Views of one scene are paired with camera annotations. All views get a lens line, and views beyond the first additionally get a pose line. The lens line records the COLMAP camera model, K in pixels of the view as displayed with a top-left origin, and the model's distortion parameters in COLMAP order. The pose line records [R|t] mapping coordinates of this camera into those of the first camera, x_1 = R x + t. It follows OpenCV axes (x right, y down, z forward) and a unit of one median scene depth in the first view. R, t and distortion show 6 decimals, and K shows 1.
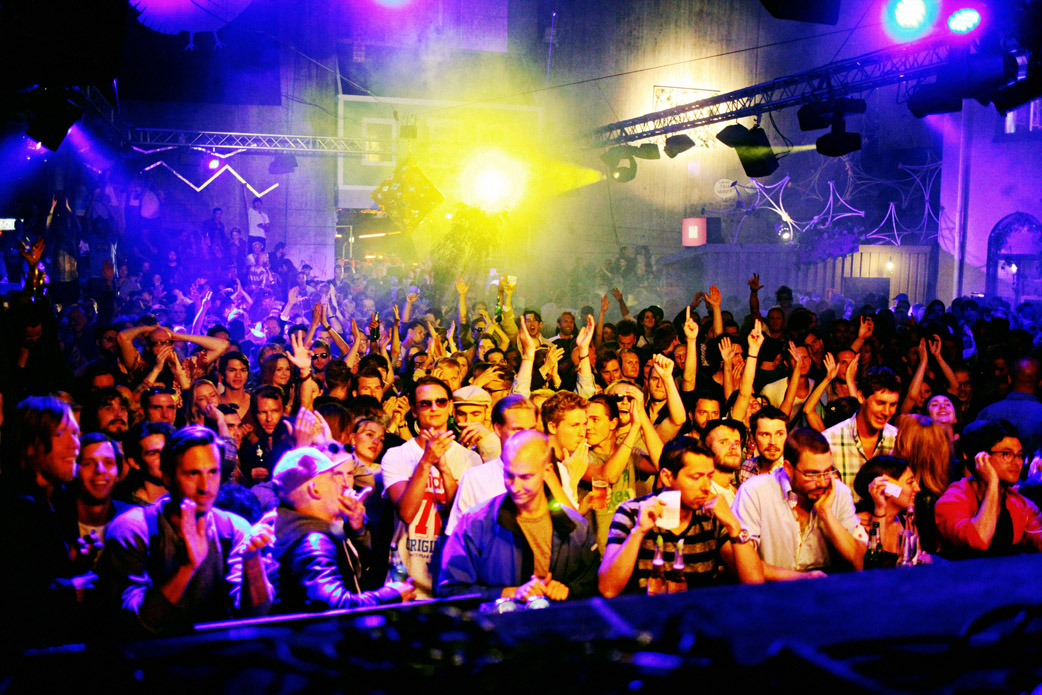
lens RADIAL K [[1031.7, 0, 521.6], [0, 1031.7, 340.5], [0, 0, 1]] dist [-0.057668, 0.000000]
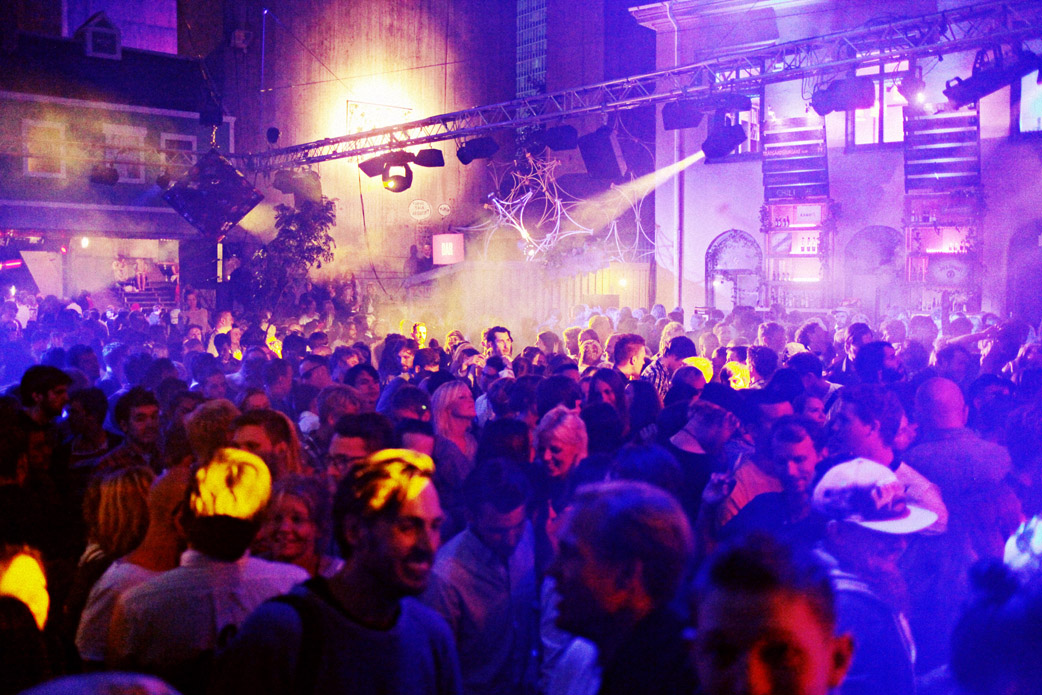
lens RADIAL K [[1031.7, 0, 519.6], [0, 1031.7, 352.2], [0, 0, 1]] dist [-0.057668, 0.000000]
pose [[0.914887, -0.041258, 0.401595, -0.147477], [0.051762, 0.998542, -0.015334, 0.006678], [-0.400377, 0.034816, 0.915689, 0.107296]]
